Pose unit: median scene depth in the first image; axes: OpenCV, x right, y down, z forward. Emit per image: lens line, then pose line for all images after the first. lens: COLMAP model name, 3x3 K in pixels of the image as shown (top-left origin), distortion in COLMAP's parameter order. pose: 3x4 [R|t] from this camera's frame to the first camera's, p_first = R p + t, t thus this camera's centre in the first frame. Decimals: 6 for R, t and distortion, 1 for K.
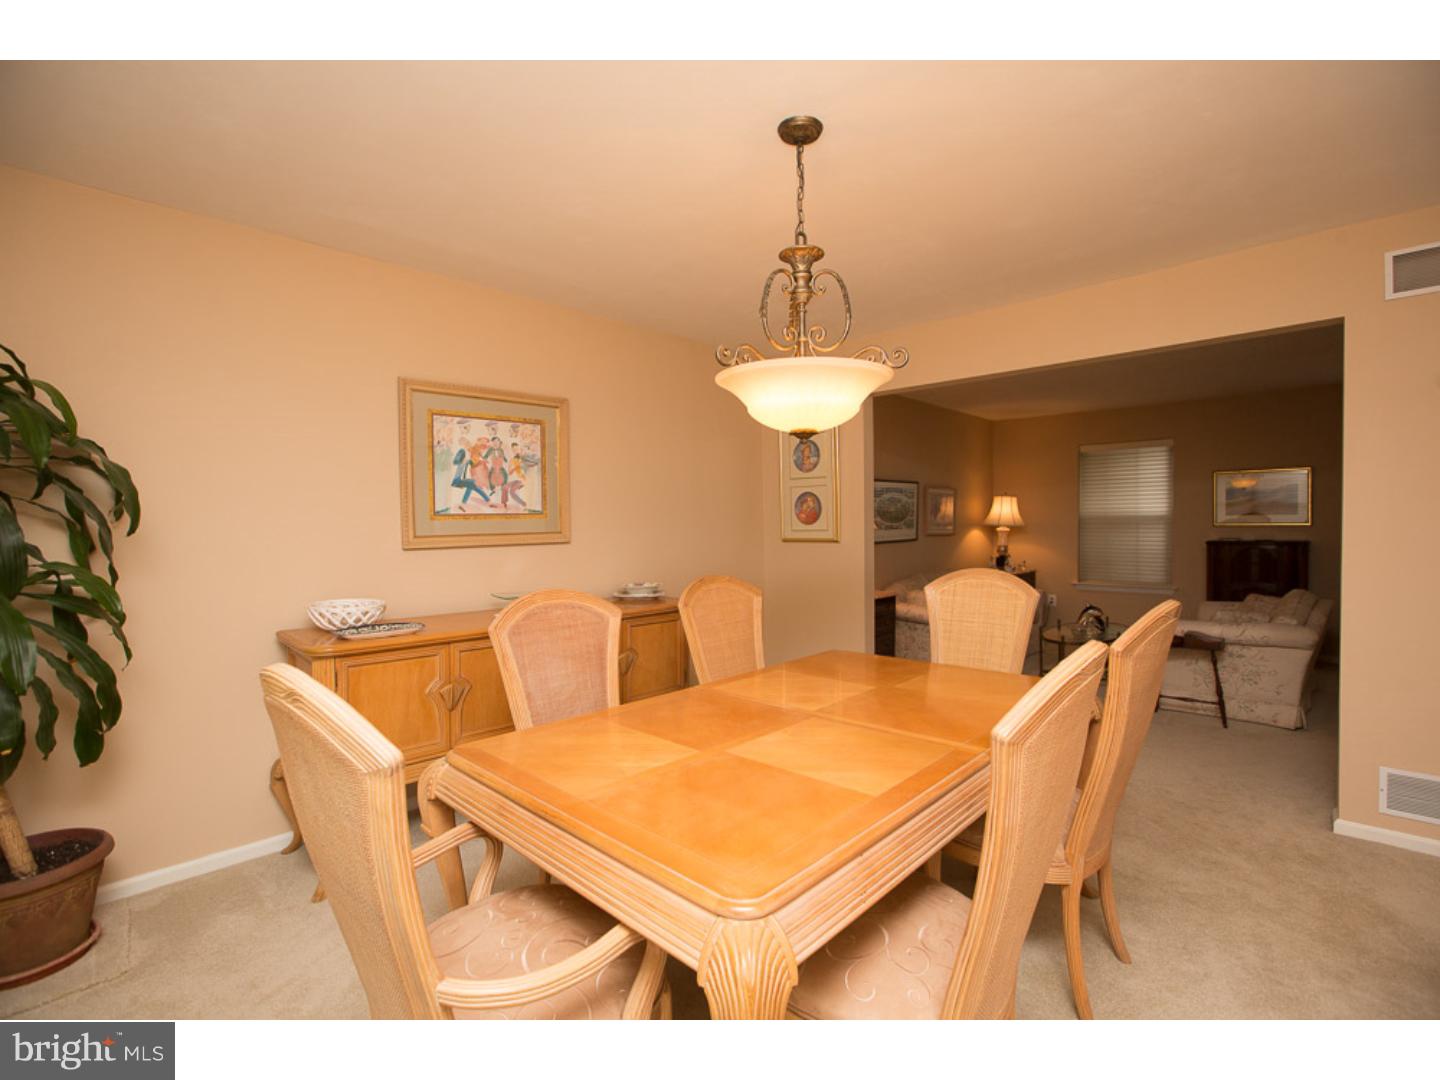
lens RADIAL K [[712.9, 0, 720.0], [0, 712.9, 540.0], [0, 0, 1]] dist [-0.001681, -0.000233]
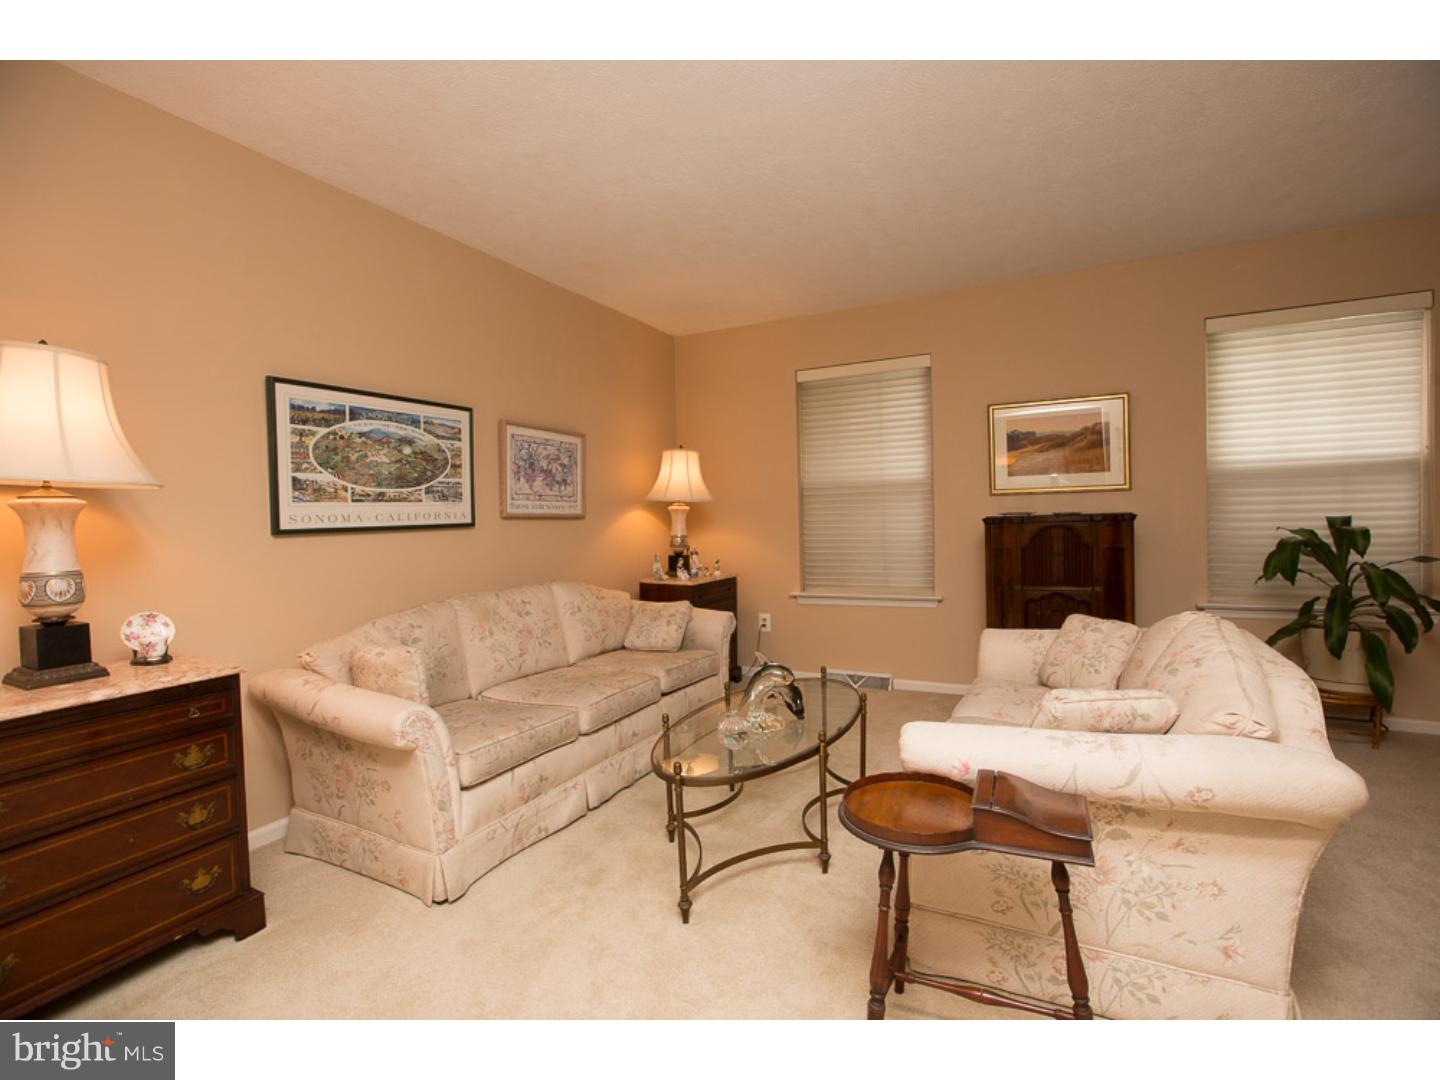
lens RADIAL K [[712.9, 0, 720.0], [0, 712.9, 540.0], [0, 0, 1]] dist [-0.001681, -0.000233]
pose [[0.964080, -0.026800, 0.264257, 0.322041], [0.028273, 0.999599, -0.001772, 0.015686], [-0.264104, 0.009179, 0.964451, 0.499452]]
